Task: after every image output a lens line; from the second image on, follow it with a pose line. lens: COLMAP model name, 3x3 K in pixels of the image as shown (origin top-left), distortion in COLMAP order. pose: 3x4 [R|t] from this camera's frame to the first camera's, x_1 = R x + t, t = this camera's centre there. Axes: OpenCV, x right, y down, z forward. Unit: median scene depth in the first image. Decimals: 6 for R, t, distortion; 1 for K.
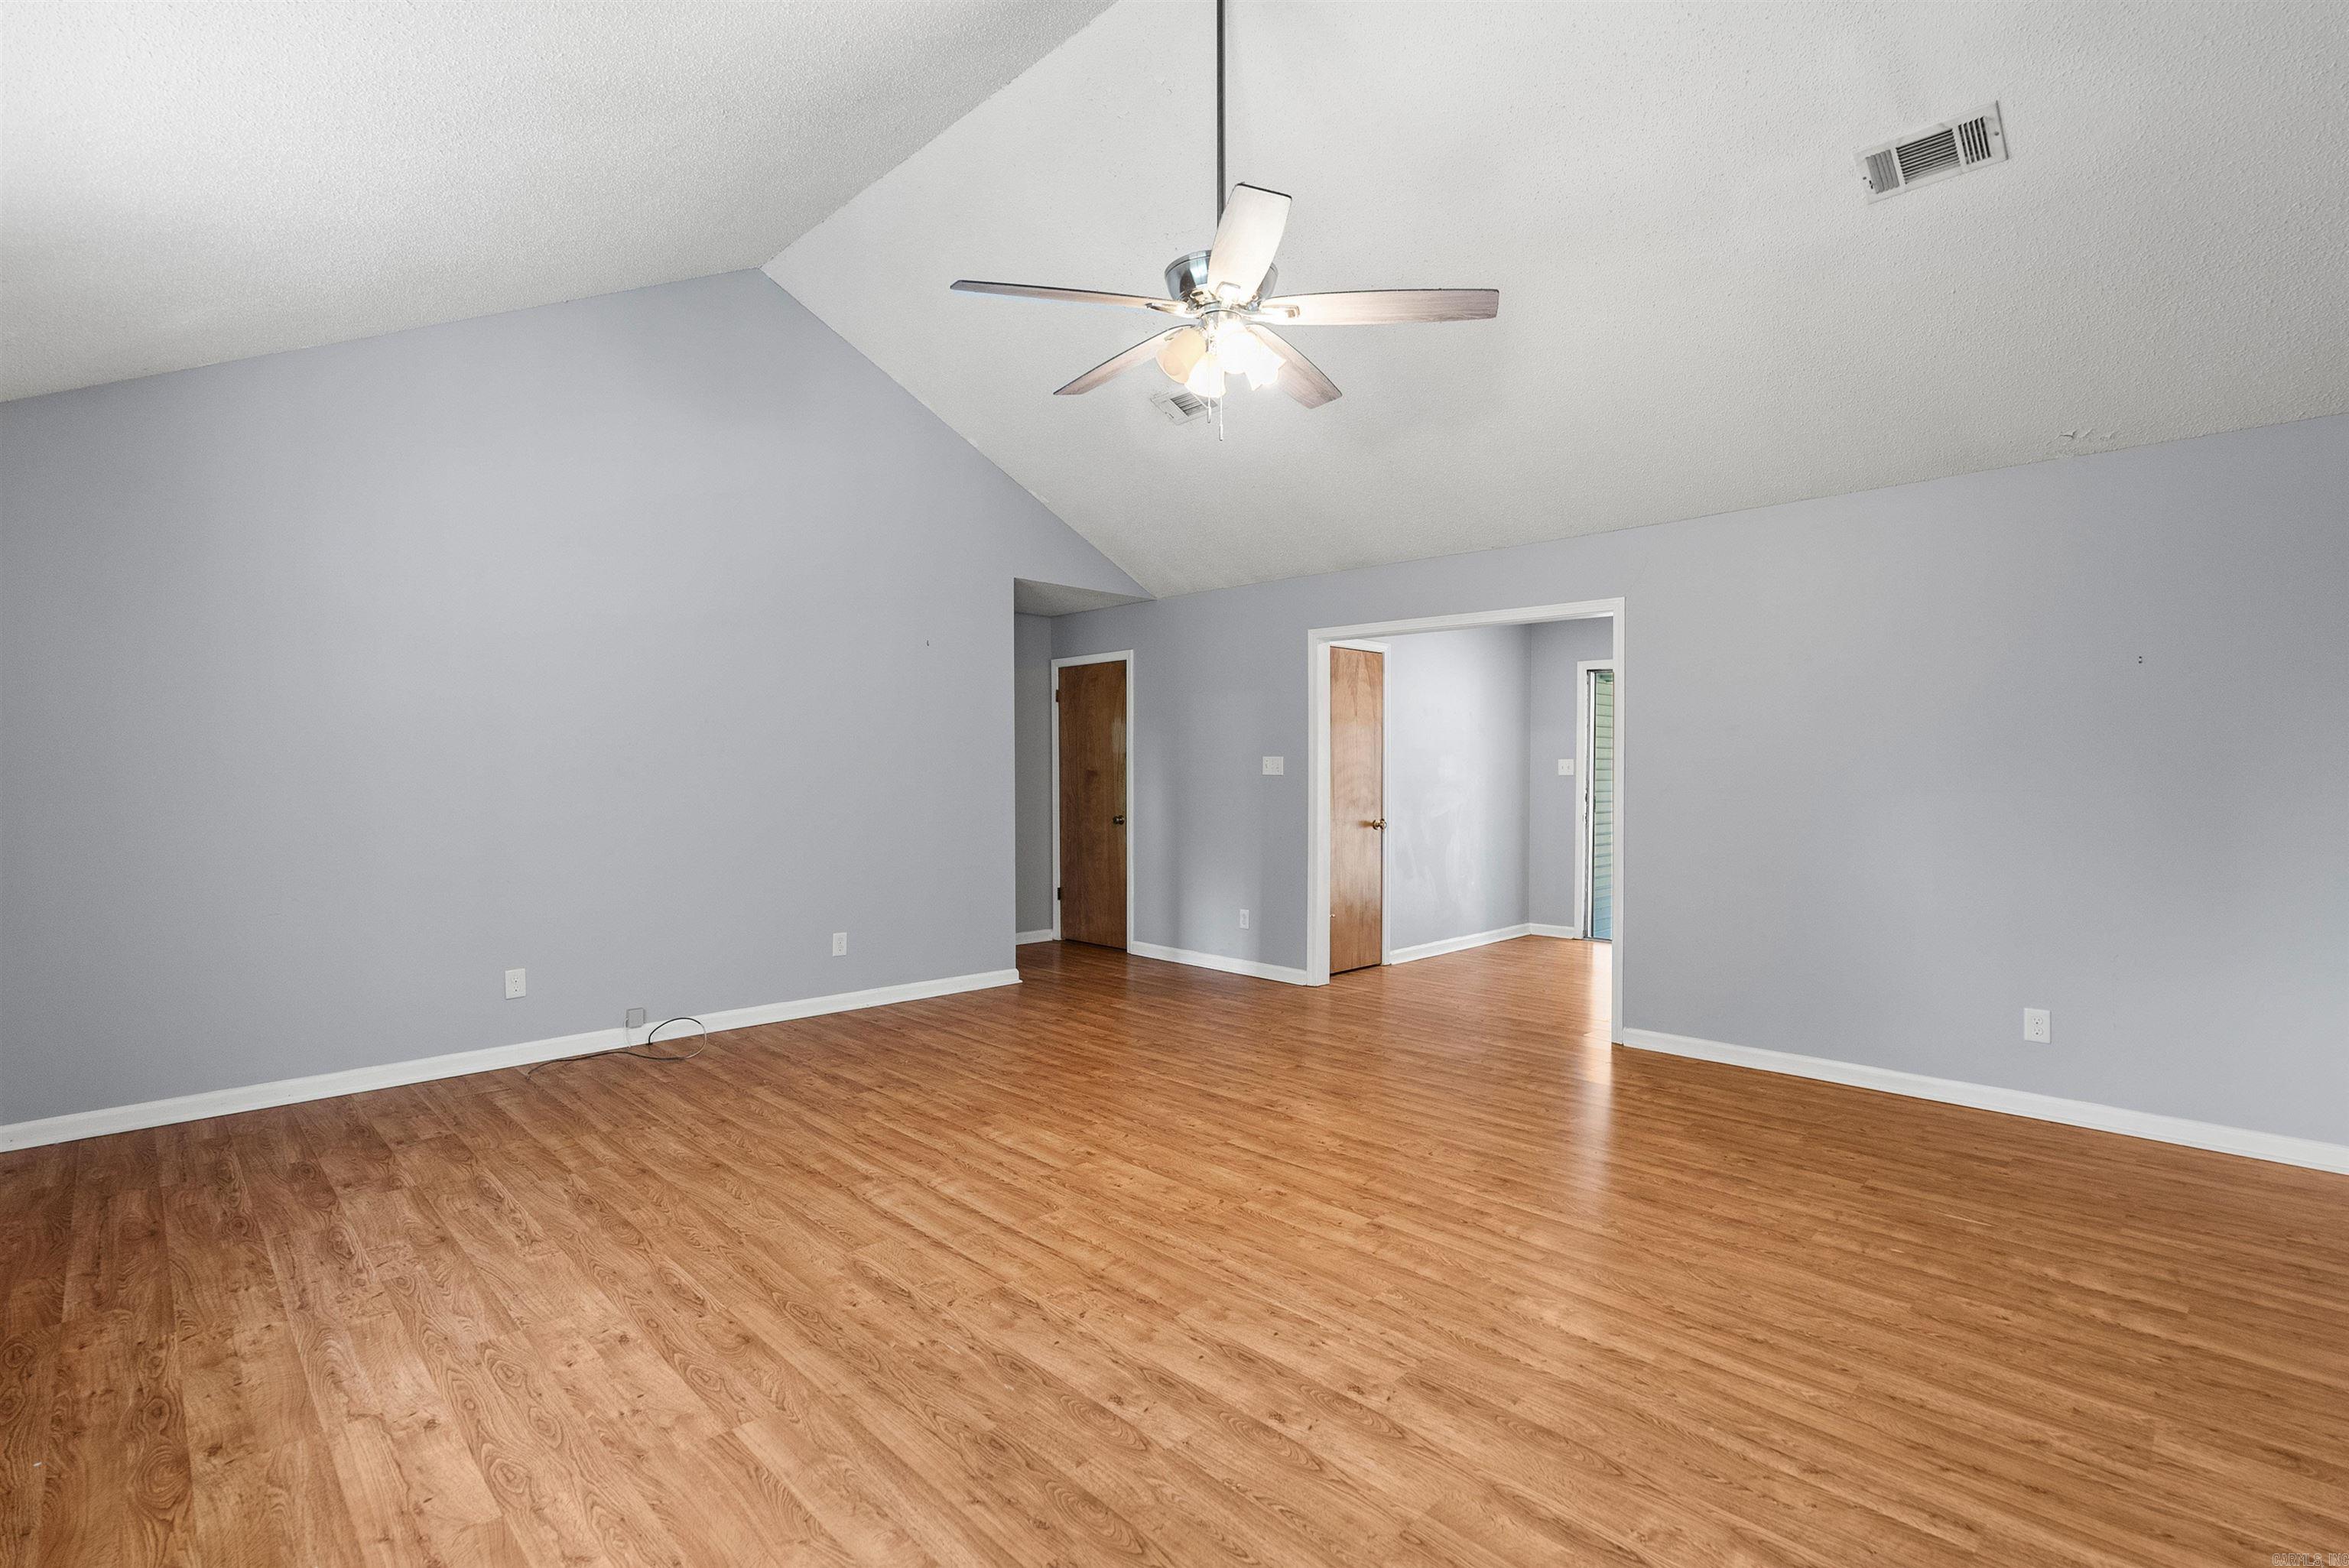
lens RADIAL K [[1076.5, 0, 1173.1], [0, 1076.5, 778.9], [0, 0, 1]] dist [0.004261, 0.000368]
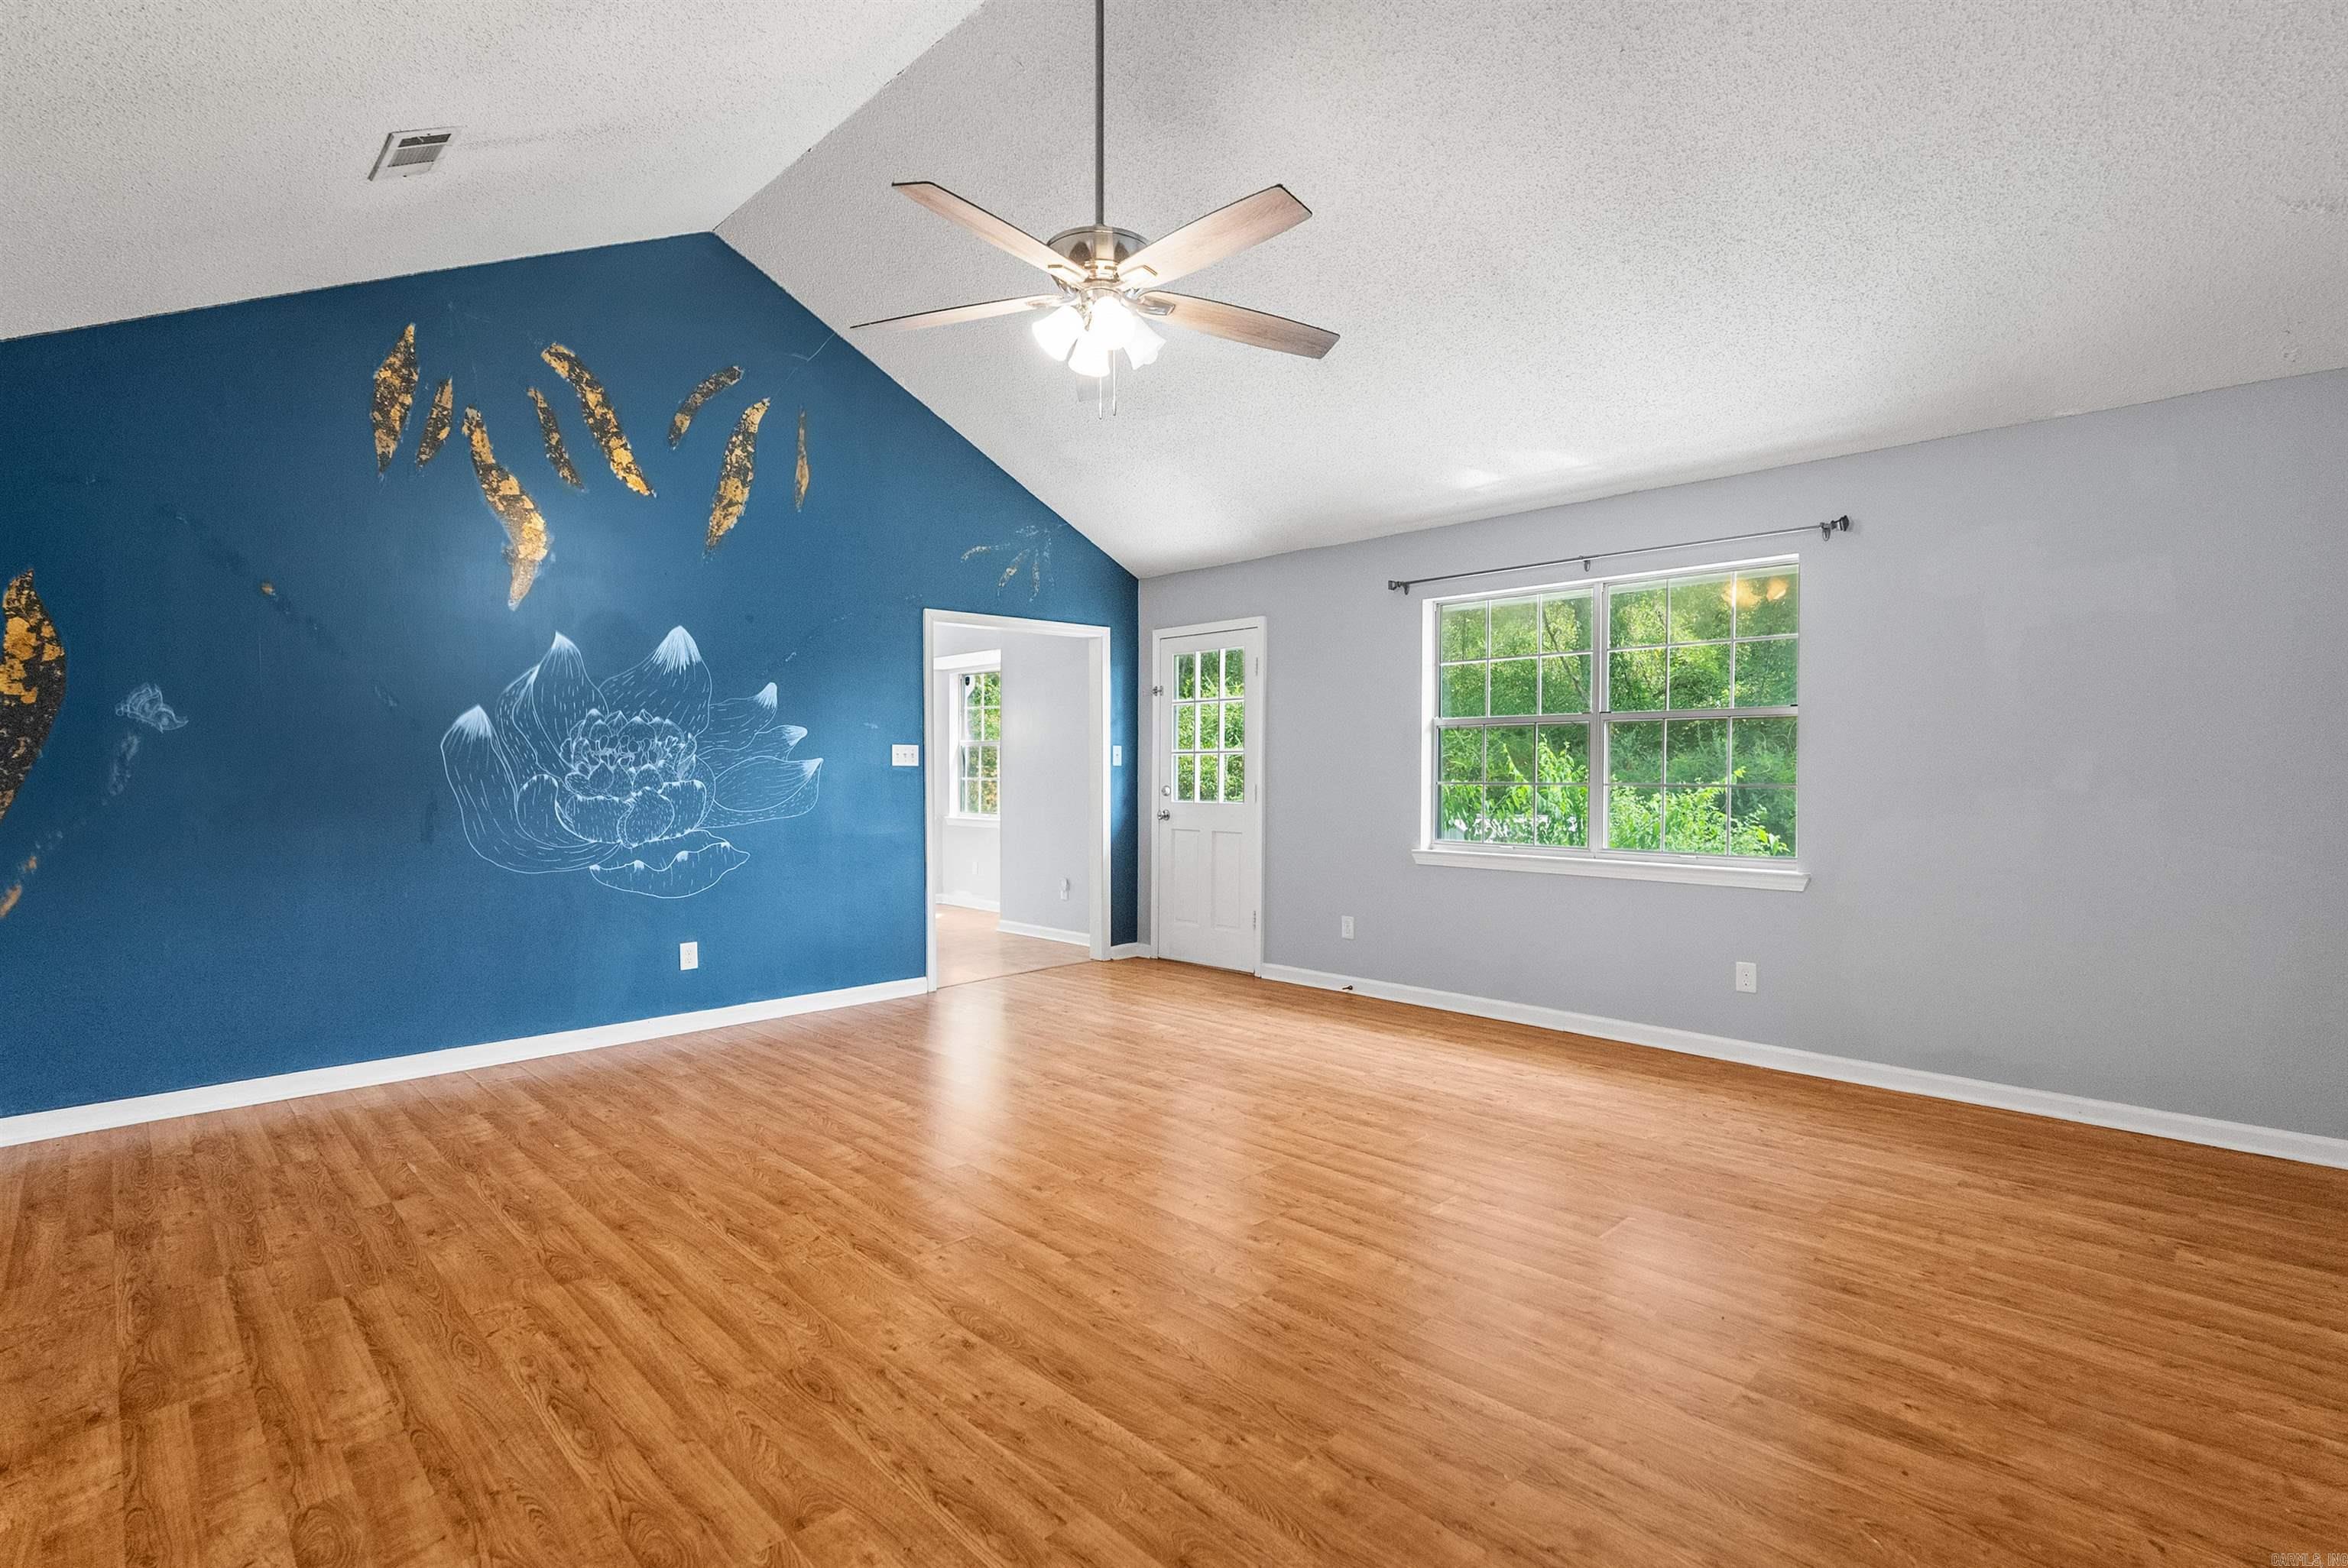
lens RADIAL K [[1076.0, 0, 1174.9], [0, 1076.0, 780.9], [0, 0, 1]] dist [0.004261, 0.000368]
pose [[-0.999983, 0.001246, -0.005648, -0.018467], [0.001138, 0.999818, 0.019041, 0.003192], [0.005671, 0.019034, -0.999803, 2.024599]]
